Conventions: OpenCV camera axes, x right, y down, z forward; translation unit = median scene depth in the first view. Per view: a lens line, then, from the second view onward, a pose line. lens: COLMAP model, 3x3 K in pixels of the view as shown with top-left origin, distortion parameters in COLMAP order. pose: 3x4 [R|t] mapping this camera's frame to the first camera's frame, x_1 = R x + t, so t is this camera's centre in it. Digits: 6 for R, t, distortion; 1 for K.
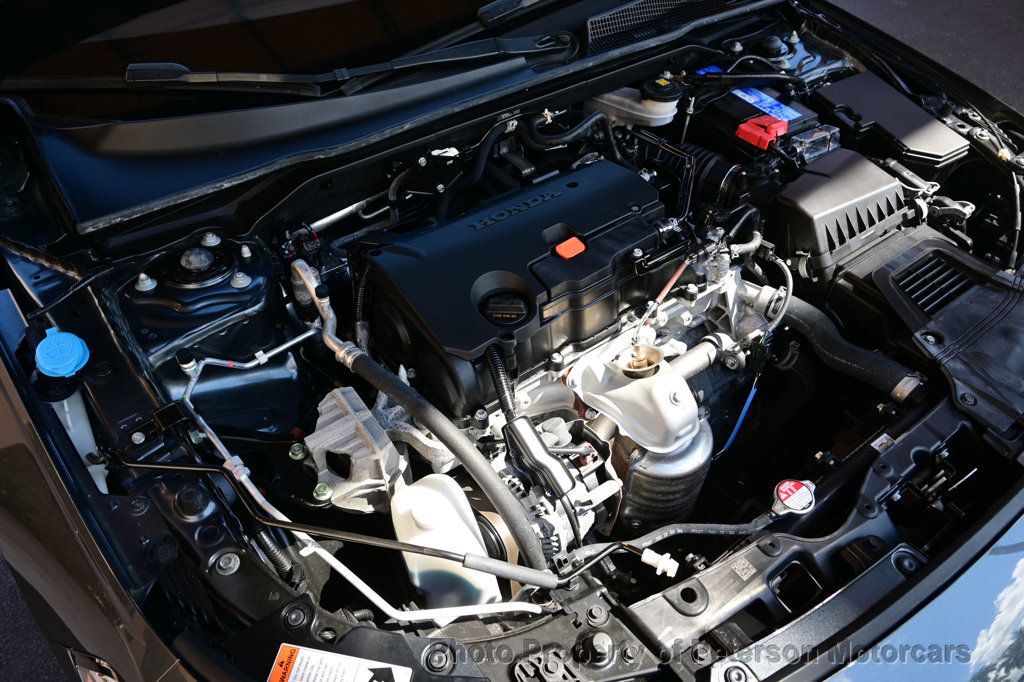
lens RADIAL K [[739.2, 0, 512.1], [0, 739.2, 328.7], [0, 0, 1]] dist [-0.002014, -0.003336]
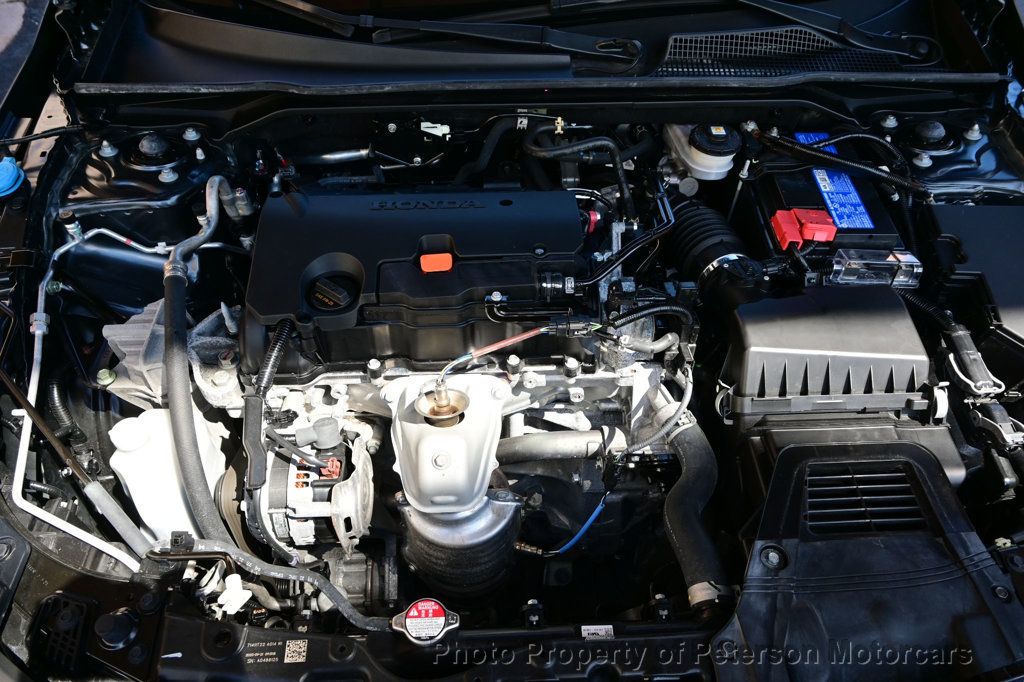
lens RADIAL K [[739.2, 0, 512.1], [0, 739.2, 328.7], [0, 0, 1]] dist [-0.002014, -0.003336]
pose [[0.826310, 0.409587, -0.386587, 0.481887], [-0.391001, 0.911209, 0.129678, -0.168565], [0.405376, 0.044002, 0.913090, 0.182001]]
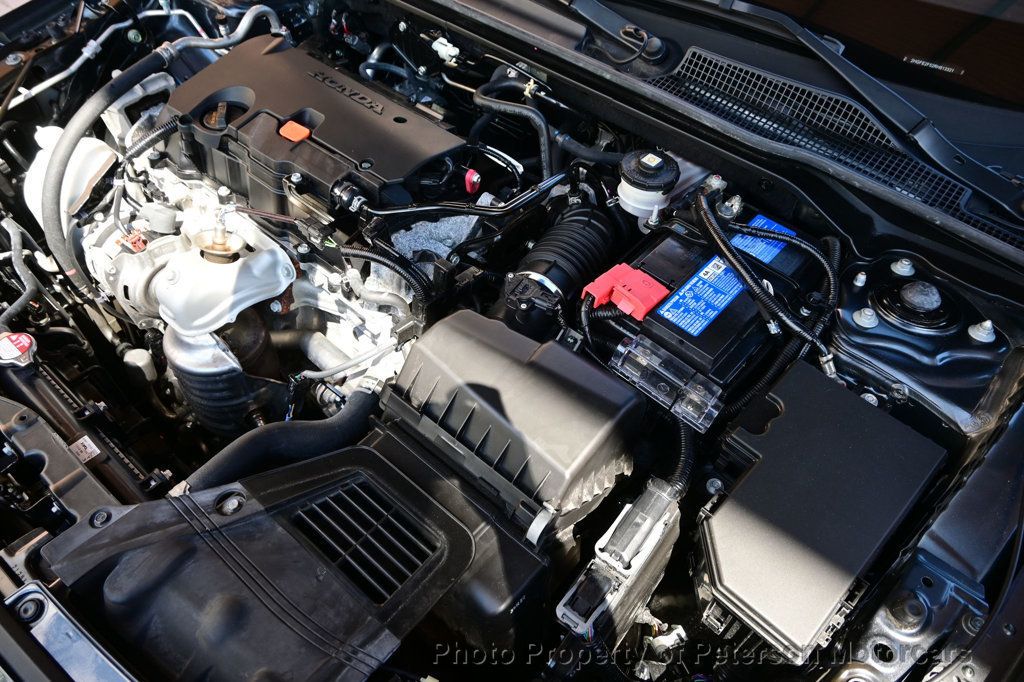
lens RADIAL K [[724.5, 0, 512.0], [0, 724.5, 341.0], [0, 0, 1]] dist [0.002346, 0.000990]
pose [[0.213889, 0.734707, -0.643784, 0.845905], [-0.705518, 0.572007, 0.418393, -0.488328], [0.675645, 0.364711, 0.640694, 0.605158]]
